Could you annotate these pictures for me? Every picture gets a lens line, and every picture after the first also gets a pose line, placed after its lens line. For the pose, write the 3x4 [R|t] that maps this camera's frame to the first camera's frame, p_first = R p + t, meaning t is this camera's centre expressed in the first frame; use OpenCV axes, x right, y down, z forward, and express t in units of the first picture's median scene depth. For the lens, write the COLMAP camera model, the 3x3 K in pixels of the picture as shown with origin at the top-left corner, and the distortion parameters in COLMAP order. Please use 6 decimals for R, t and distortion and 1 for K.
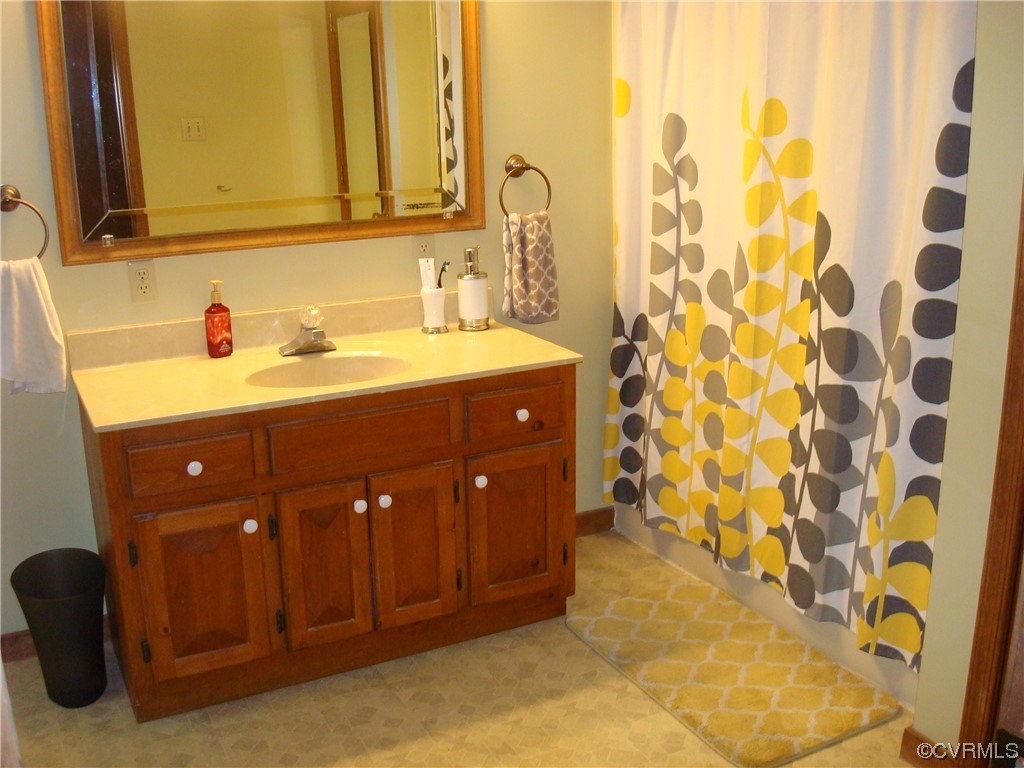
lens RADIAL K [[1087.4, 0, 512.0], [0, 1087.4, 384.0], [0, 0, 1]] dist [-0.061681, -0.163353]
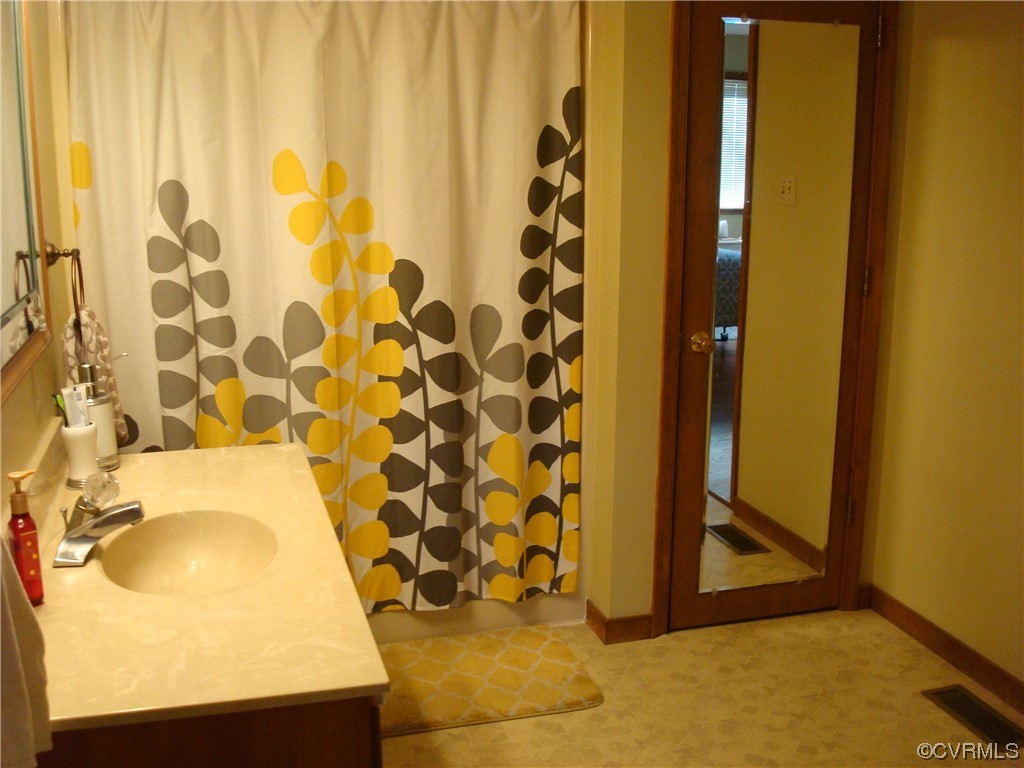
lens RADIAL K [[1087.4, 0, 512.0], [0, 1087.4, 384.0], [0, 0, 1]] dist [-0.061681, -0.163353]
pose [[0.183021, -0.191947, 0.964188, -0.791449], [0.253917, 0.956707, 0.142260, -0.162308], [-0.949752, 0.218787, 0.223836, 0.641323]]
